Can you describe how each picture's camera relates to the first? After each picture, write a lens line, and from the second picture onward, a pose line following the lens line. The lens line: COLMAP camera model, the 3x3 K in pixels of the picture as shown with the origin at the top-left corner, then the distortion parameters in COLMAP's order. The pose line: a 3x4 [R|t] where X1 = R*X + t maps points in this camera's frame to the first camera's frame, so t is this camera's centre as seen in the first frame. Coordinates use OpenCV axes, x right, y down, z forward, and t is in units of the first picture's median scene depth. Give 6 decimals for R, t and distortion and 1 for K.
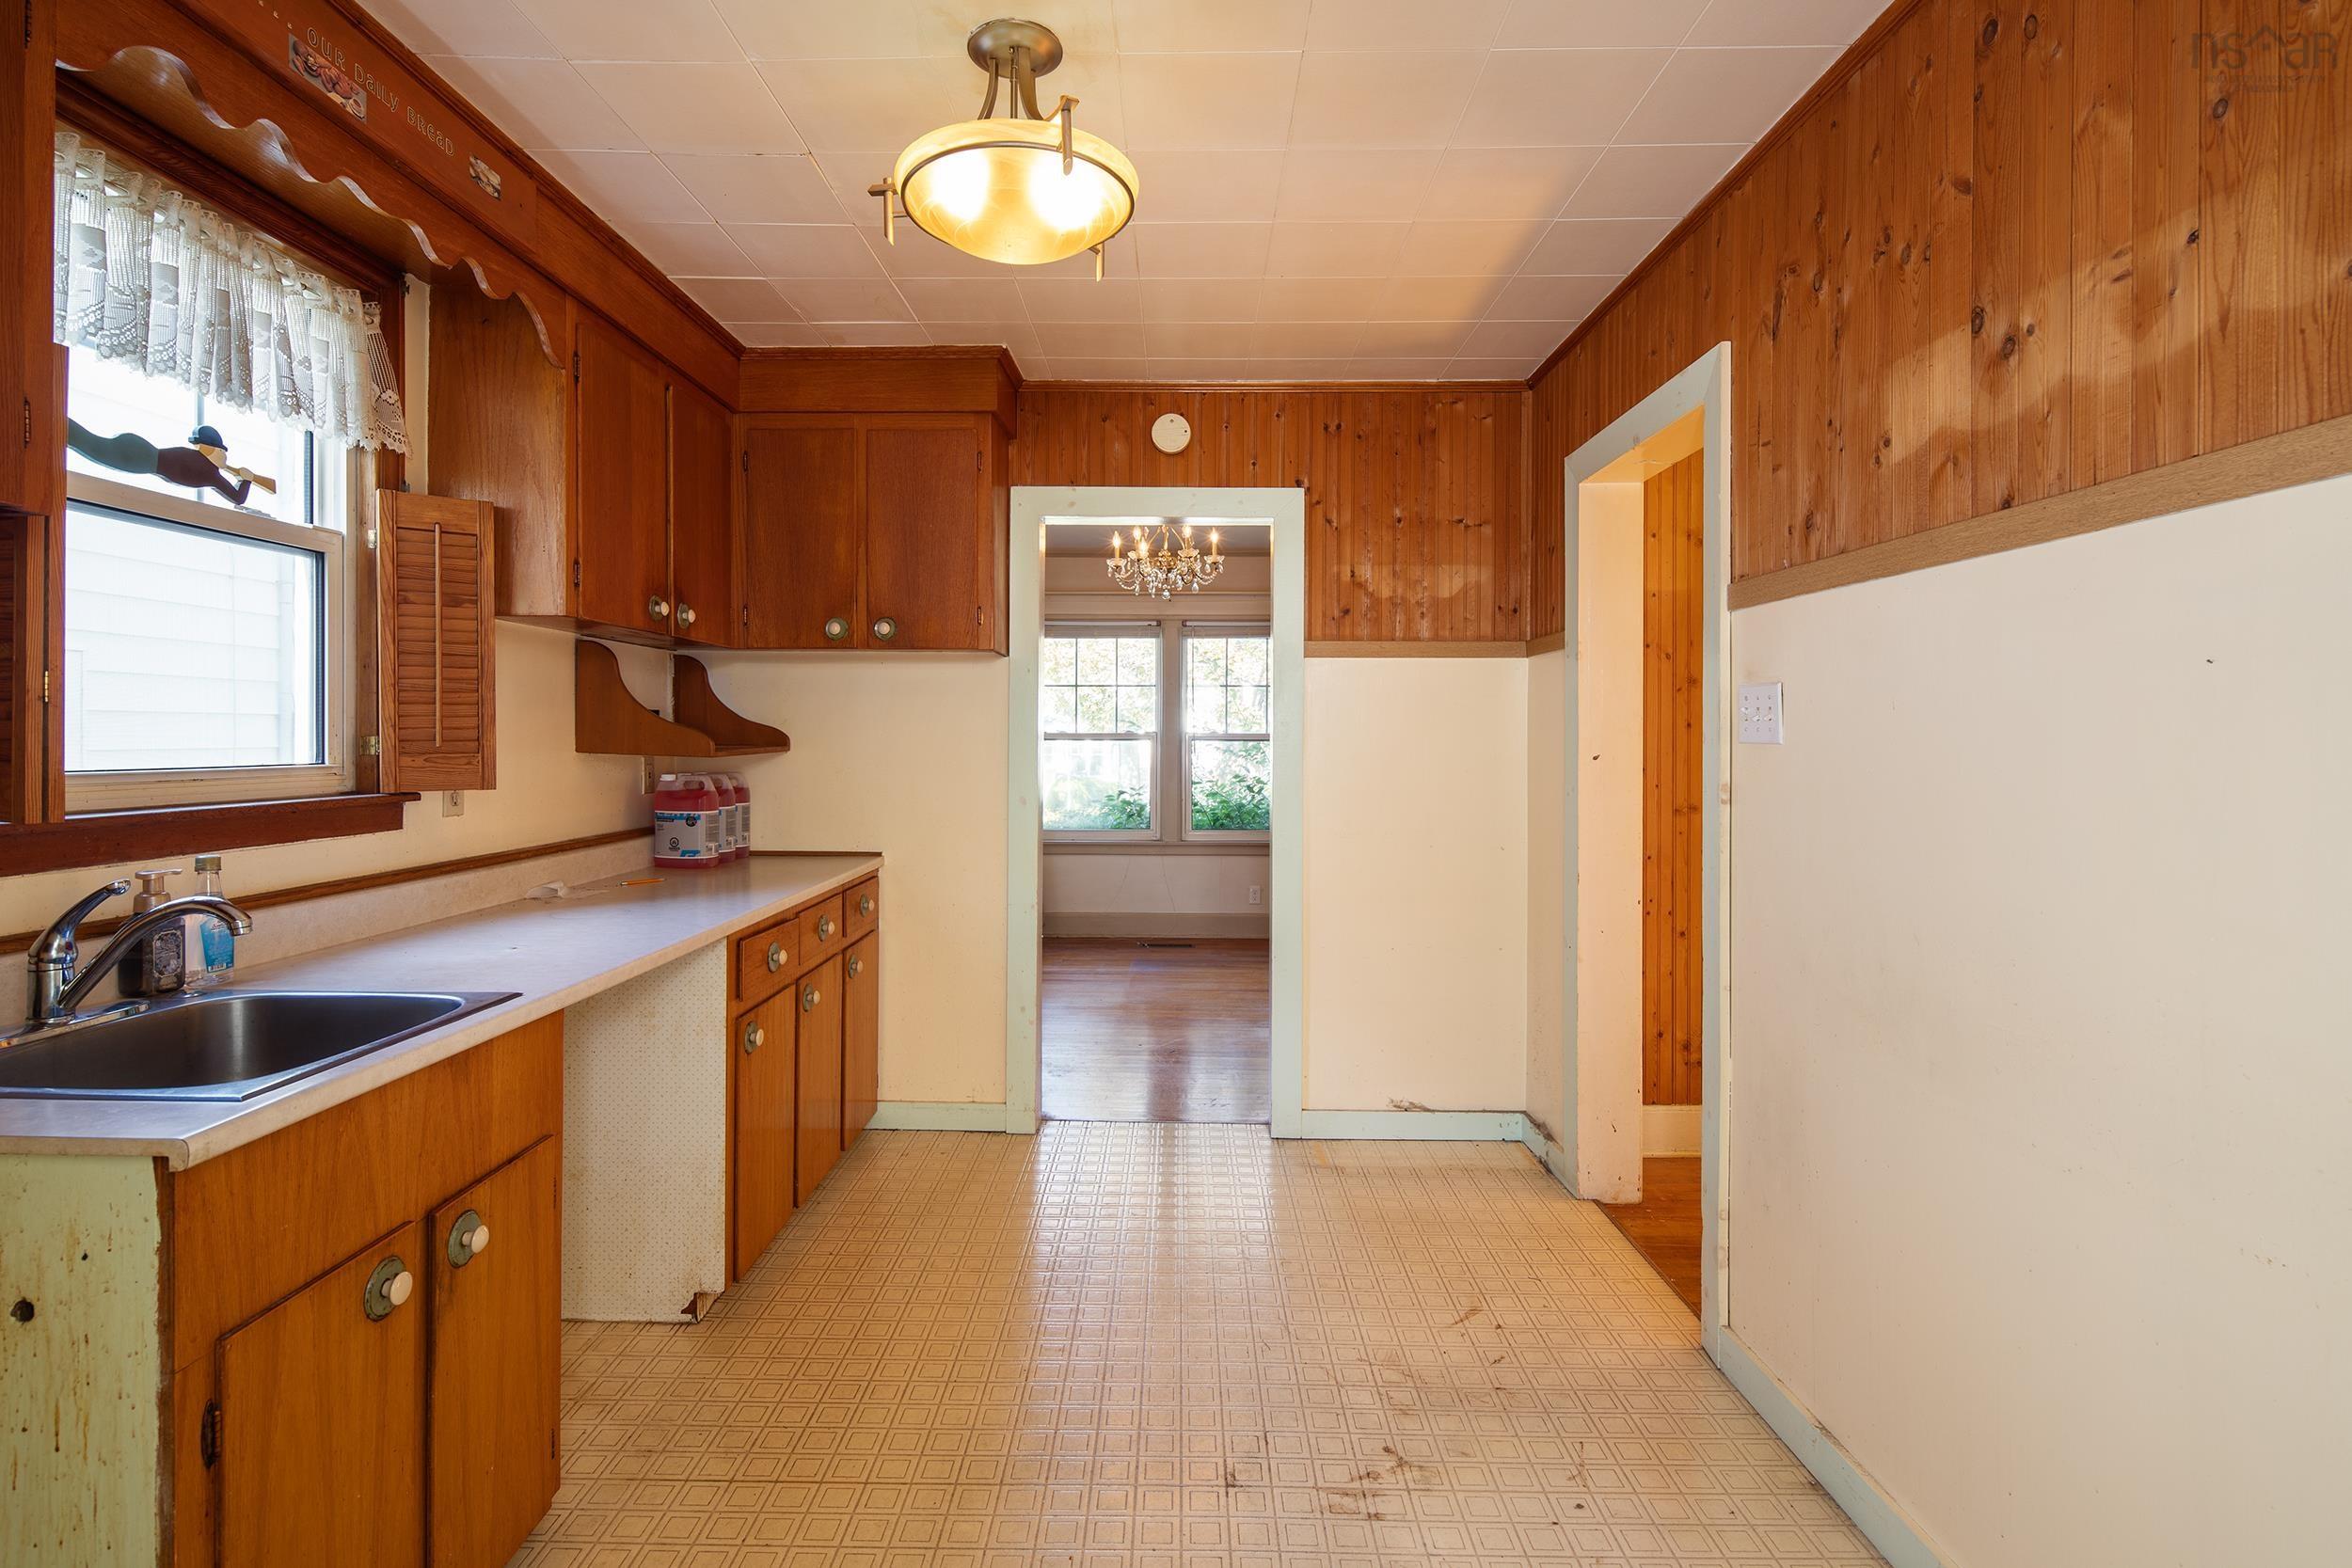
lens RADIAL K [[1152.1, 0, 1173.9], [0, 1152.1, 769.6], [0, 0, 1]] dist [0.000186, -0.000066]
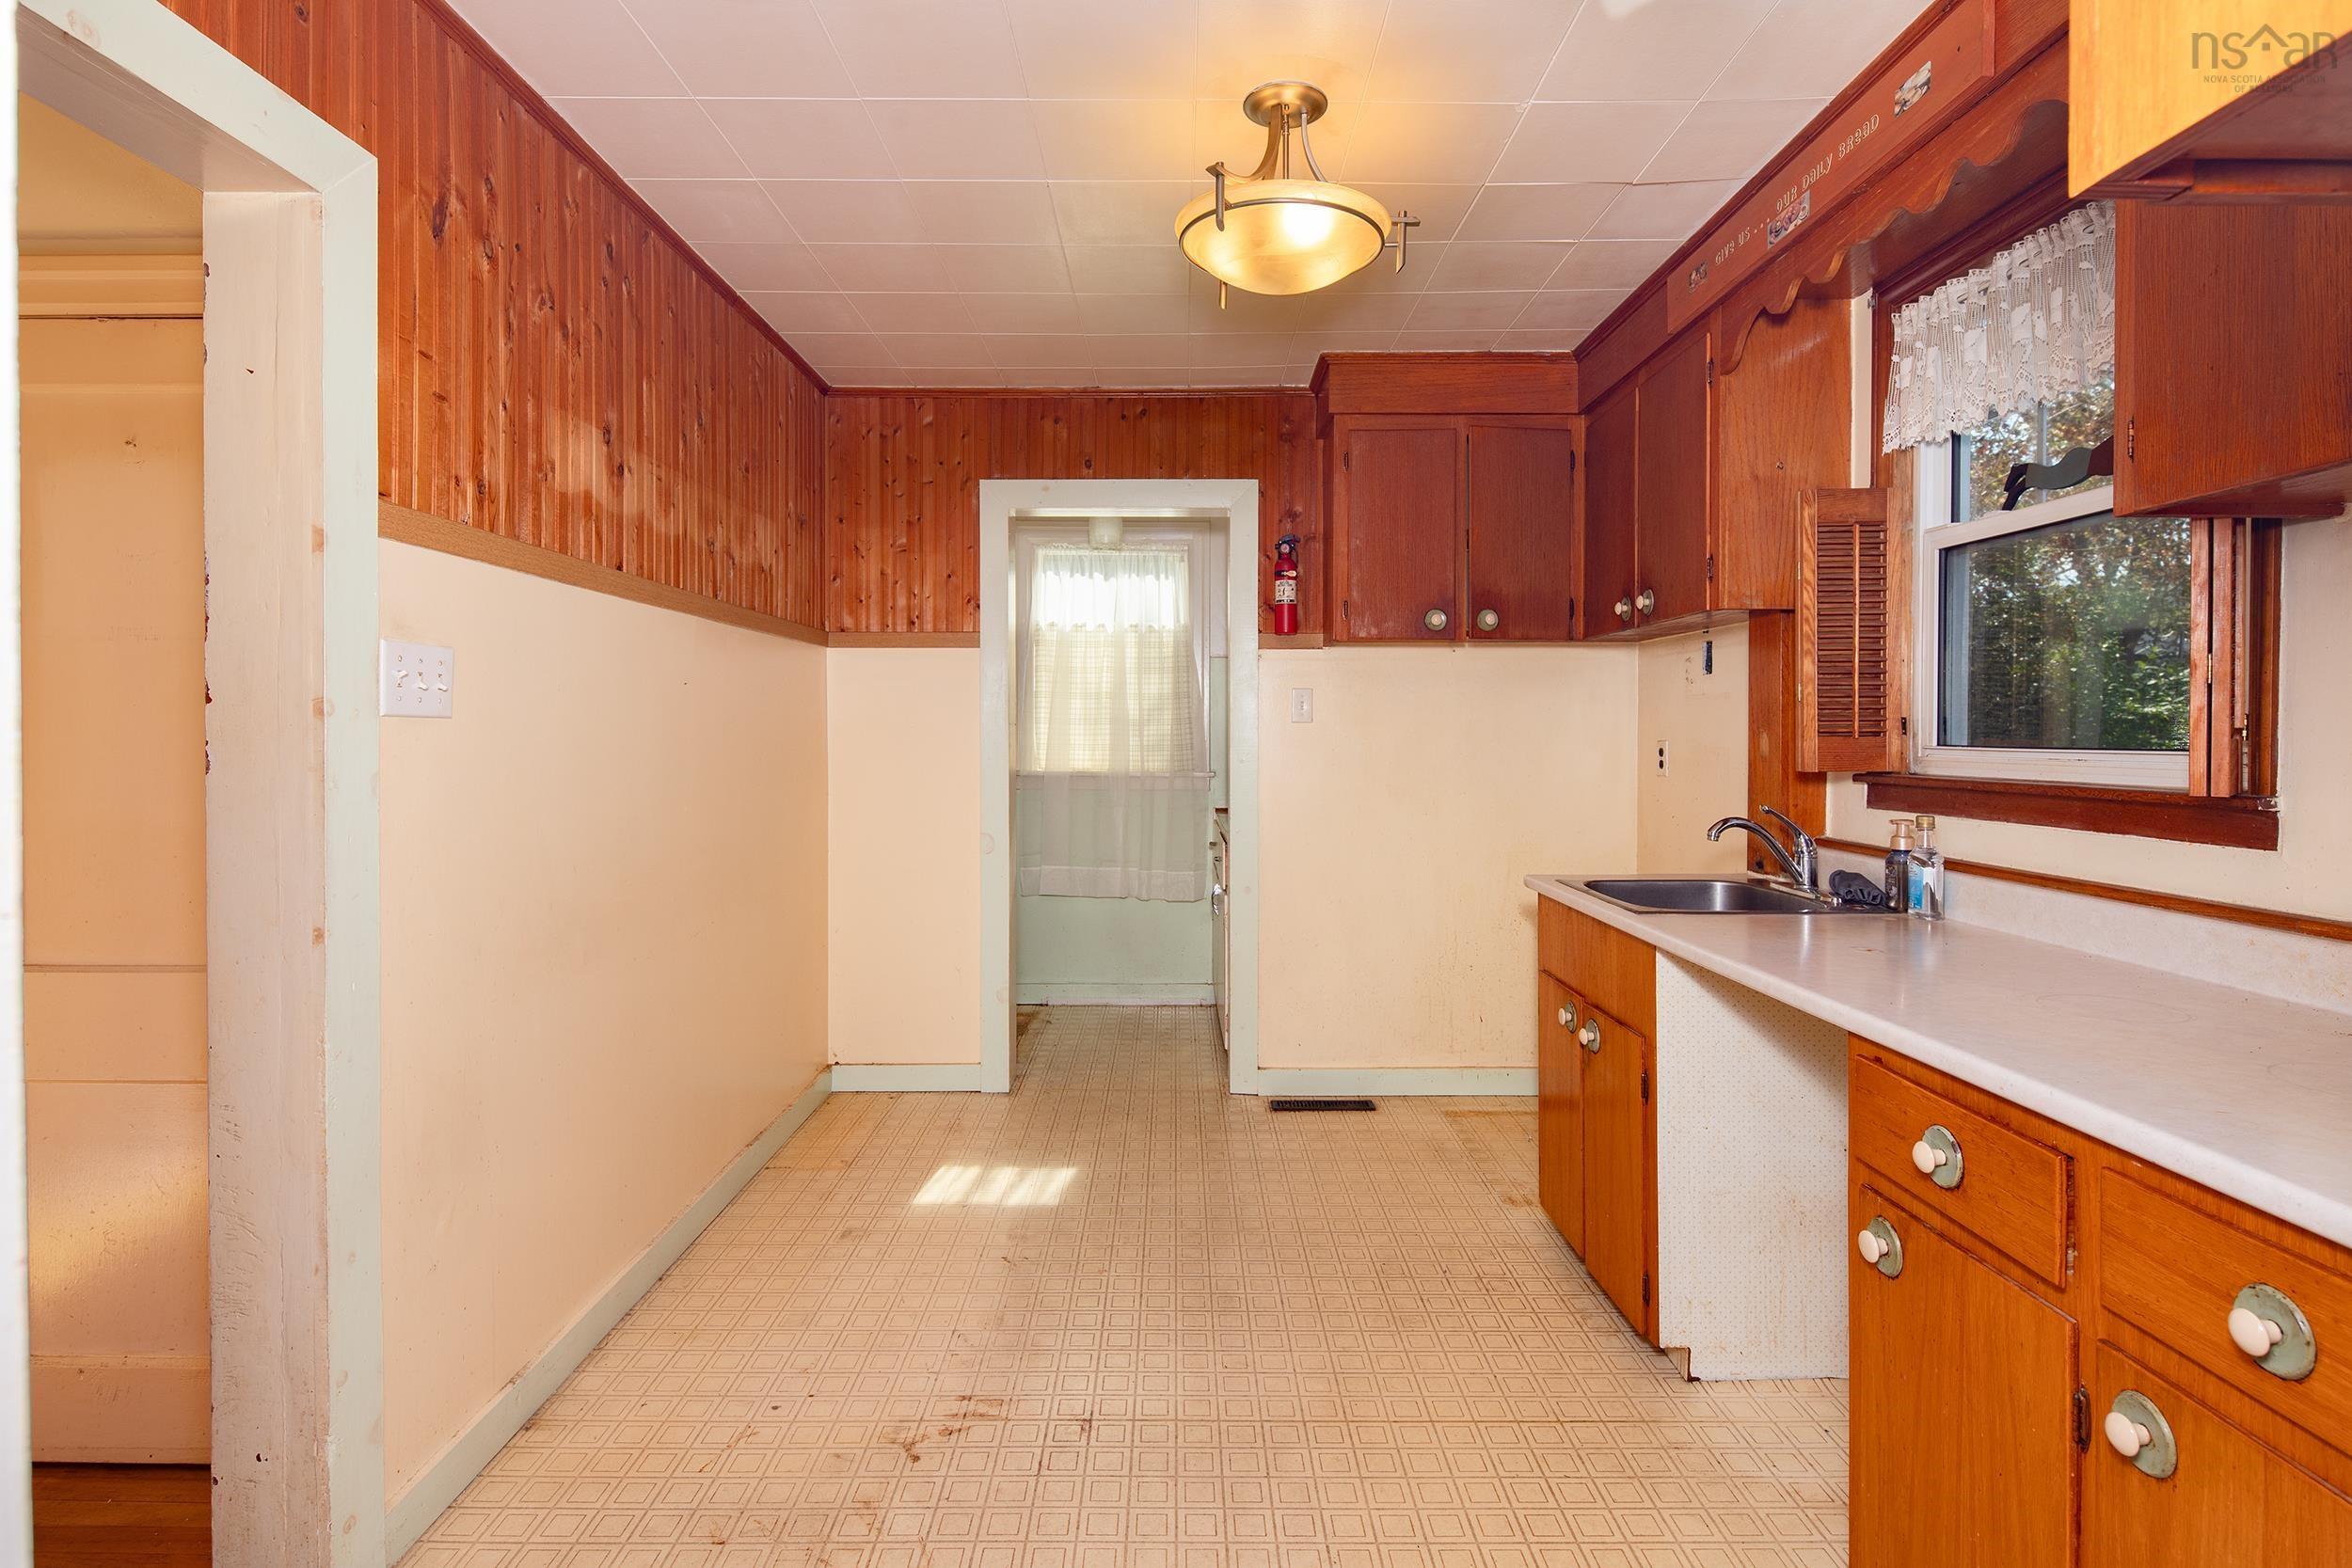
lens RADIAL K [[1152.1, 0, 1175.7], [0, 1152.1, 762.4], [0, 0, 1]] dist [0.000186, -0.000066]
pose [[-0.999941, -0.004083, -0.010028, -0.019082], [-0.004515, 0.999046, 0.043437, -0.029865], [0.009841, 0.043479, -0.999006, 2.016809]]
